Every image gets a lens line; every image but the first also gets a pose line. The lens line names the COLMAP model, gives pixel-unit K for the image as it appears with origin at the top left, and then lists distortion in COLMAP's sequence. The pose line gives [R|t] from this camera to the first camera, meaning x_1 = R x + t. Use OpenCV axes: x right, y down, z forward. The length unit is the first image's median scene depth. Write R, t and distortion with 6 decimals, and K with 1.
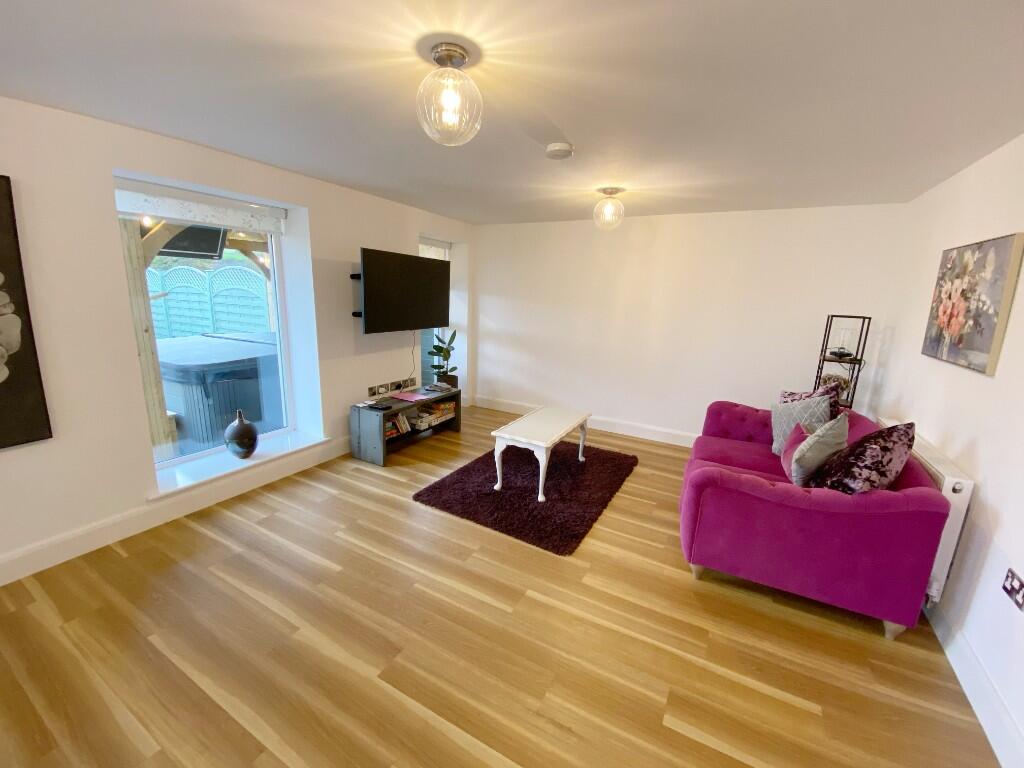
lens RADIAL K [[417.2, 0, 512.0], [0, 417.2, 384.0], [0, 0, 1]] dist [0.007214, -0.000178]
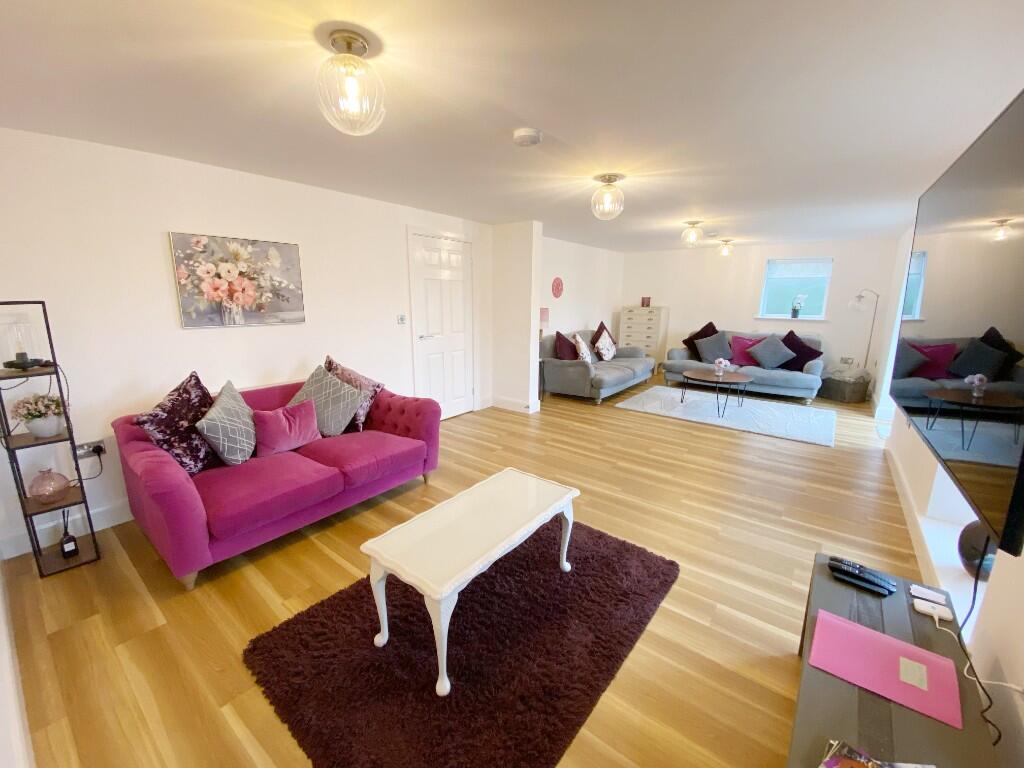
lens RADIAL K [[417.2, 0, 512.0], [0, 417.2, 384.0], [0, 0, 1]] dist [0.007214, -0.000178]
pose [[-0.987997, -0.075846, 0.134573, -0.019658], [-0.010358, 0.901732, 0.432171, -0.442756], [-0.154127, 0.425589, -0.891694, 2.005109]]
